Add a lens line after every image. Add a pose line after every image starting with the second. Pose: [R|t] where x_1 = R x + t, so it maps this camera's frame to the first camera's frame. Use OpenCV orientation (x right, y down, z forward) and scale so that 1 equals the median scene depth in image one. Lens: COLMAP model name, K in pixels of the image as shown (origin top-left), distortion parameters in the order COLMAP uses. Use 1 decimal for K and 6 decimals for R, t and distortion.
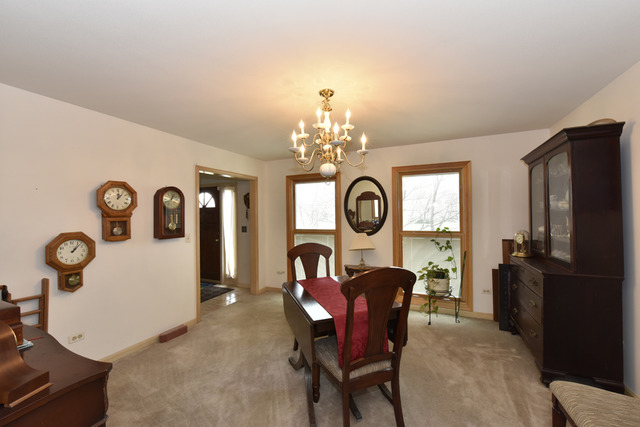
lens RADIAL K [[251.5, 0, 319.1], [0, 251.5, 212.3], [0, 0, 1]] dist [-0.008751, -0.000460]
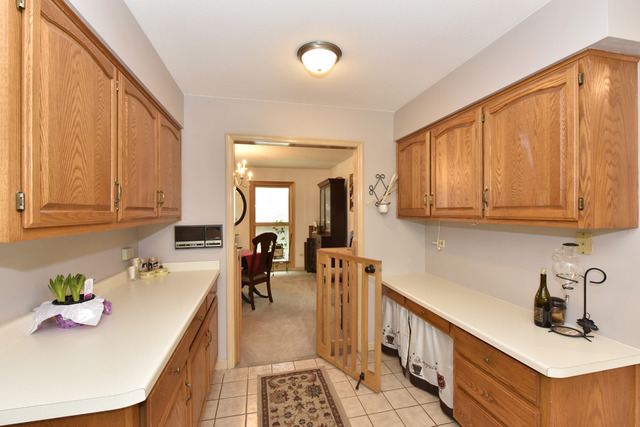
lens RADIAL K [[282.4, 0, 321.2], [0, 282.4, 214.5], [0, 0, 1]] dist [-0.003843, -0.000181]
pose [[0.794512, -0.003217, 0.607240, -0.454221], [-0.010972, 0.999747, 0.019651, -0.016716], [-0.607149, -0.022276, 0.794275, -0.698814]]
